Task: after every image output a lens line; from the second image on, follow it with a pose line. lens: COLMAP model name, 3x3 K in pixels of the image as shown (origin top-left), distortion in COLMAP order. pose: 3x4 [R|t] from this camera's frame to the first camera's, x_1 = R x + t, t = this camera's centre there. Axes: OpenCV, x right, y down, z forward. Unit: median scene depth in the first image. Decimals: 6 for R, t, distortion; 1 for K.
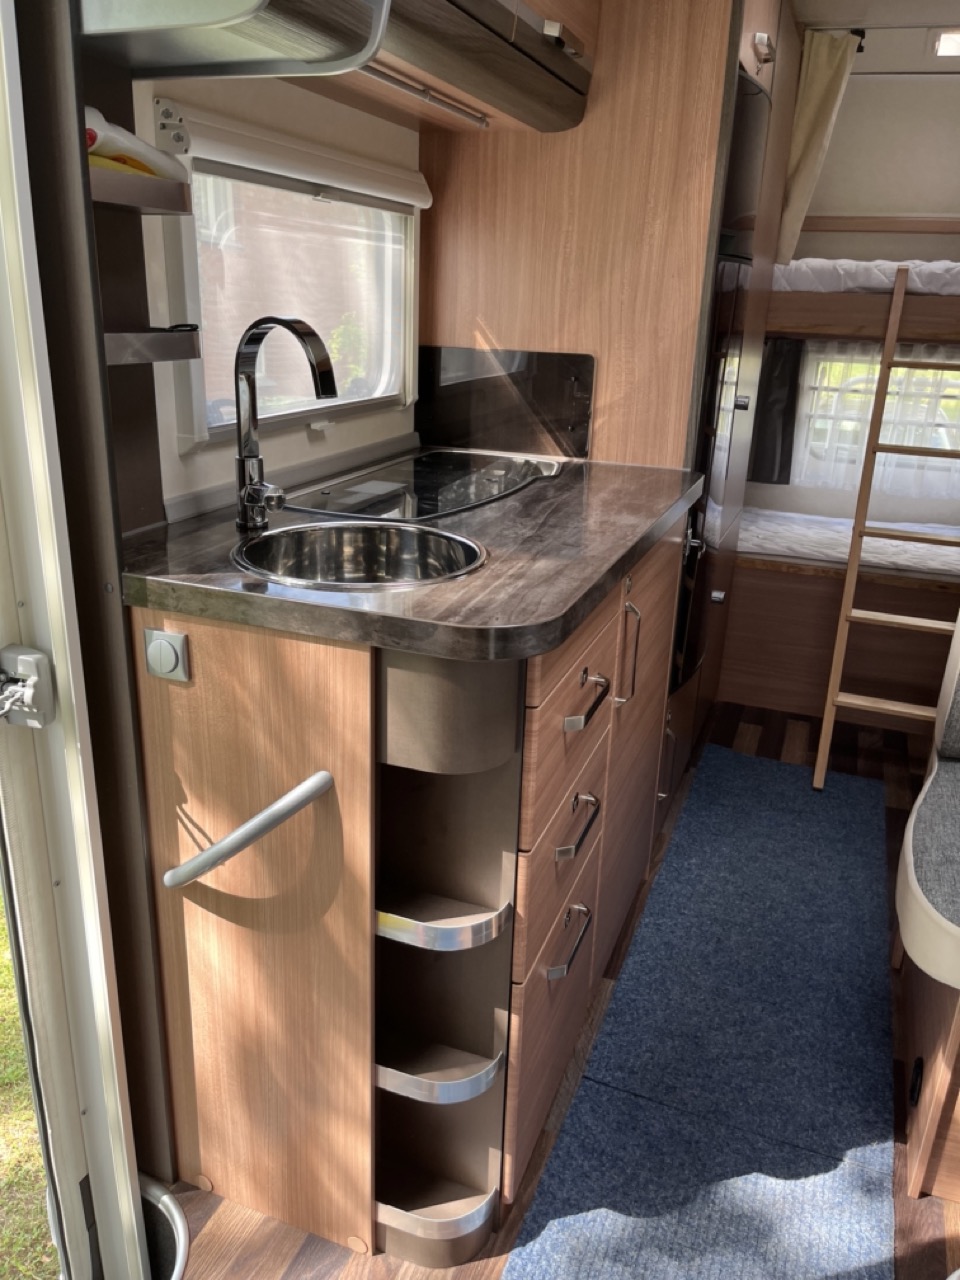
lens RADIAL K [[973.3, 0, 477.7], [0, 973.3, 634.0], [0, 0, 1]] dist [0.058461, -0.077692]
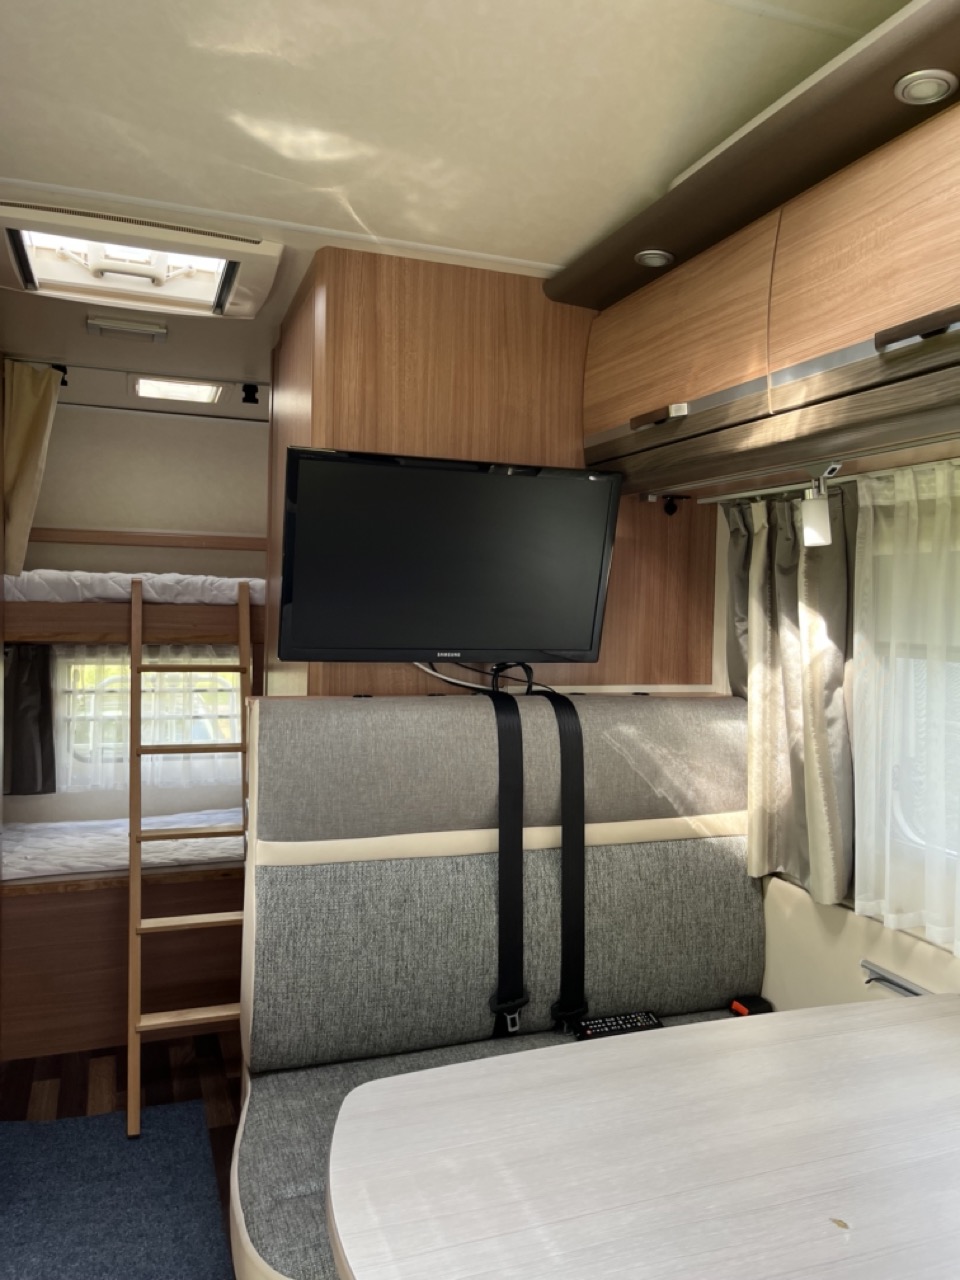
lens RADIAL K [[973.3, 0, 494.6], [0, 973.3, 640.9], [0, 0, 1]] dist [0.058461, -0.077692]
pose [[0.746031, -0.045699, 0.664341, 0.029656], [0.225865, 0.955868, -0.187886, -0.040689], [-0.626437, 0.290220, 0.723429, 0.036347]]
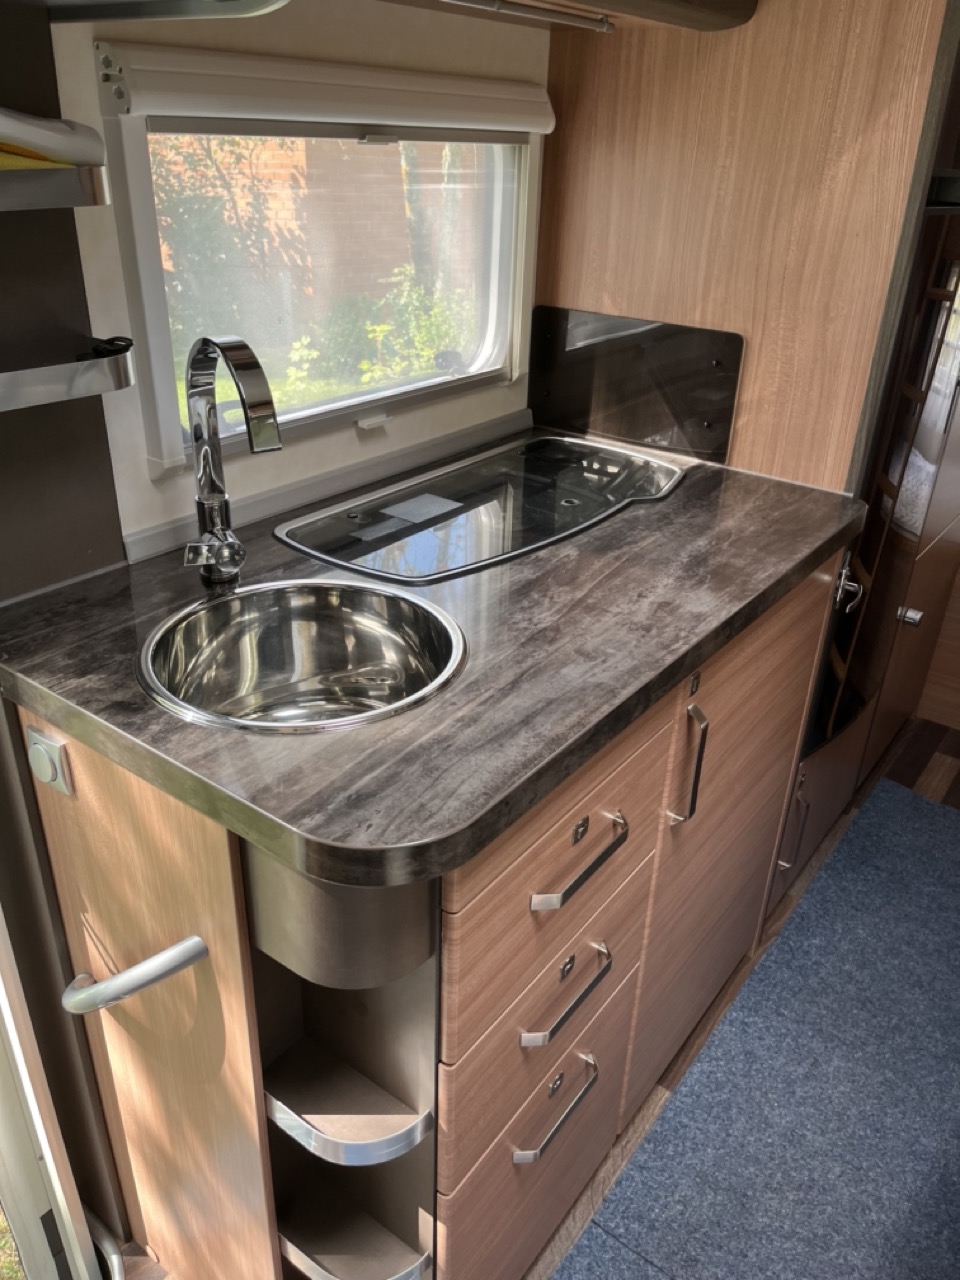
lens RADIAL K [[973.3, 0, 486.4], [0, 973.3, 641.8], [0, 0, 1]] dist [0.058461, -0.077692]
pose [[0.964066, 0.122504, -0.235733, 0.141485], [-0.090283, 0.985601, 0.142965, -0.144292], [0.249852, -0.116544, 0.961245, 0.185022]]
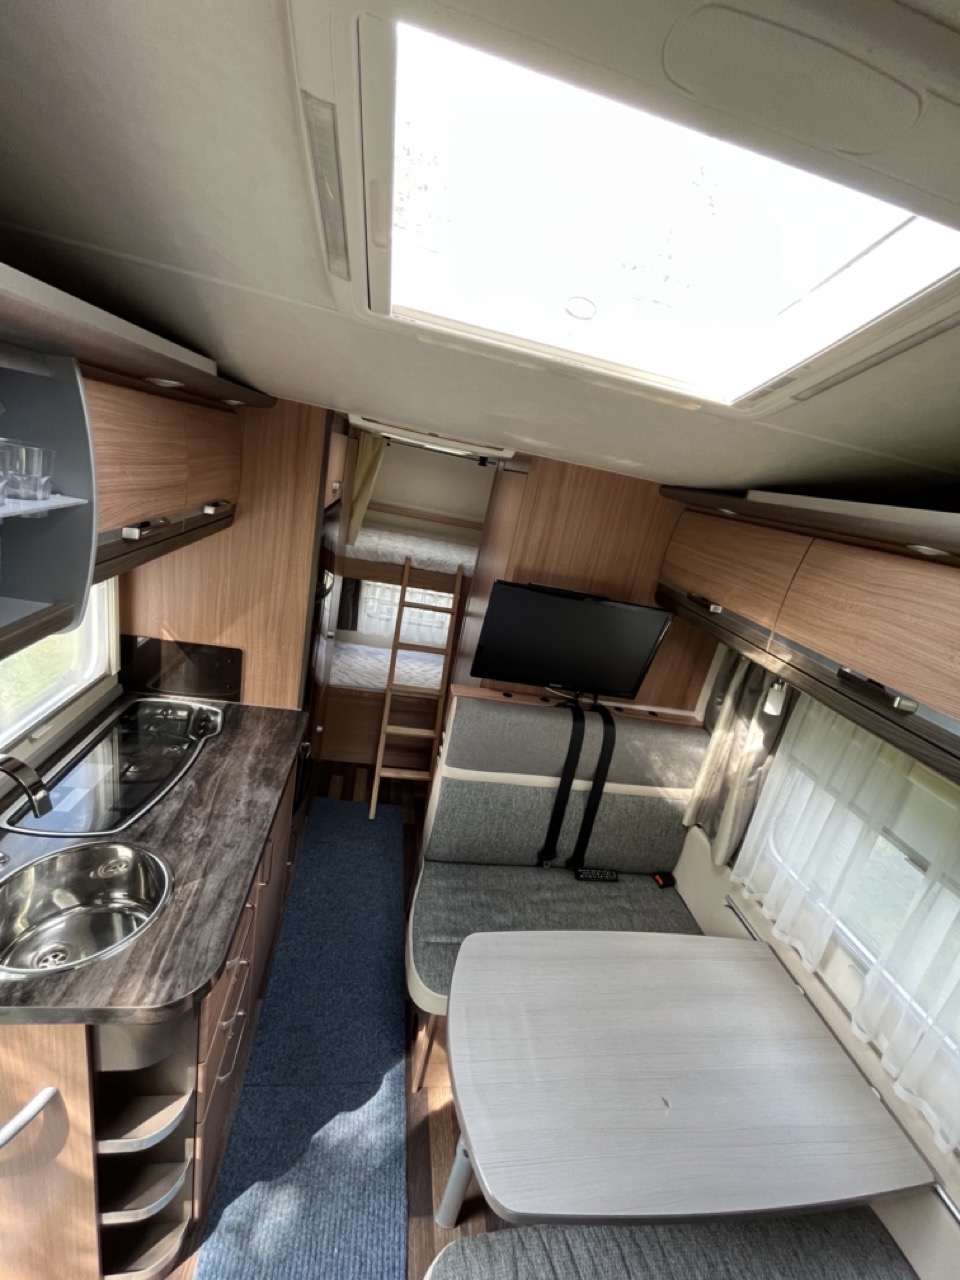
lens RADIAL K [[520.5, 0, 479.8], [0, 520.5, 639.8], [0, 0, 1]] dist [-0.000984, 0.000246]
pose [[0.860903, -0.023193, 0.508239, 0.013064], [0.002747, 0.999158, 0.040942, -0.353028], [-0.508761, -0.033851, 0.860242, -0.005894]]
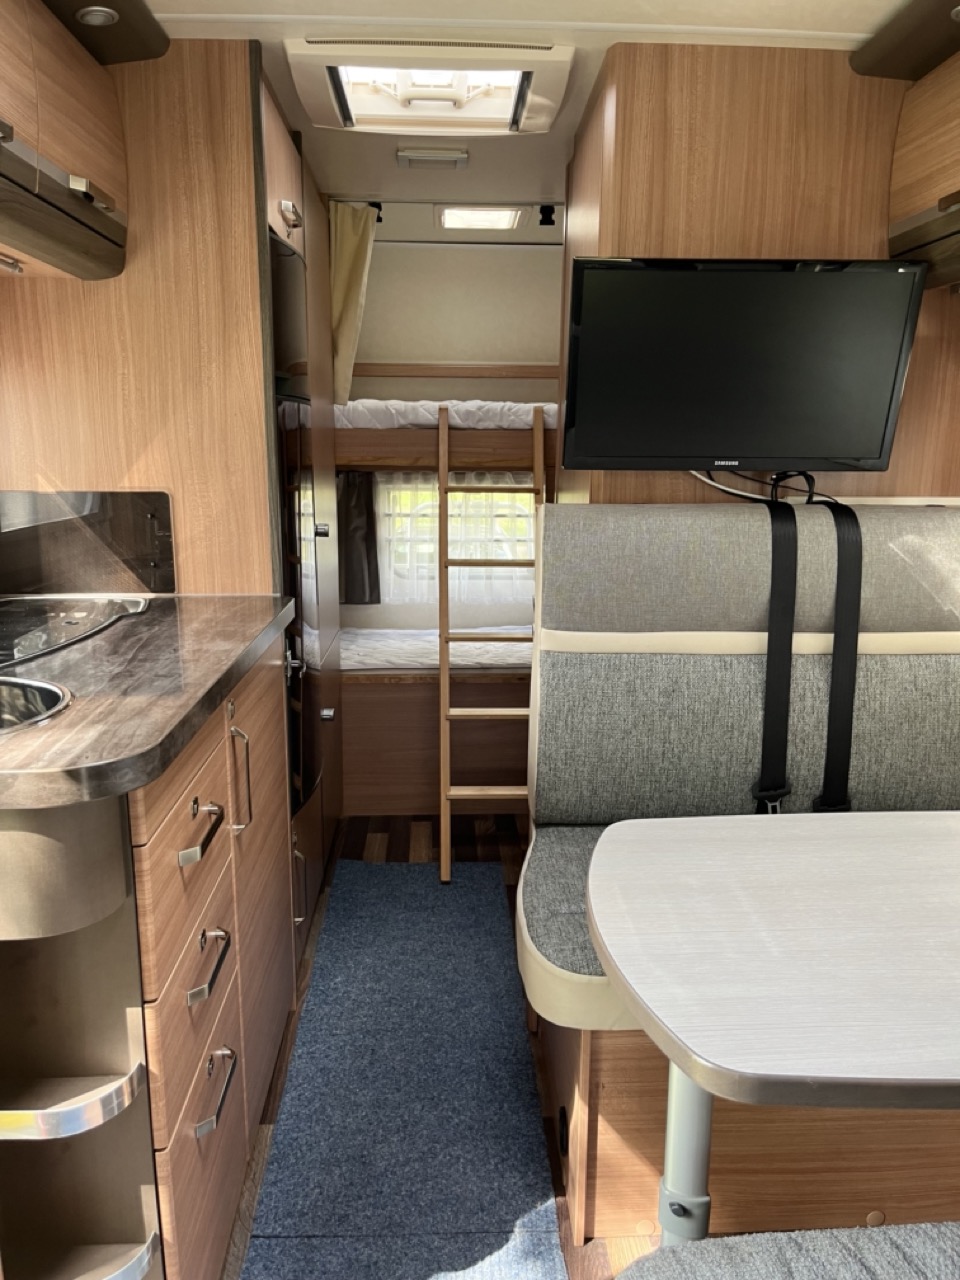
lens RADIAL K [[973.3, 0, 483.9], [0, 973.3, 647.5], [0, 0, 1]] dist [0.058461, -0.077692]
pose [[0.915119, -0.112427, 0.387191, 0.008674], [0.158268, 0.983421, -0.088513, 0.013642], [-0.370821, 0.142280, 0.917741, -0.022891]]
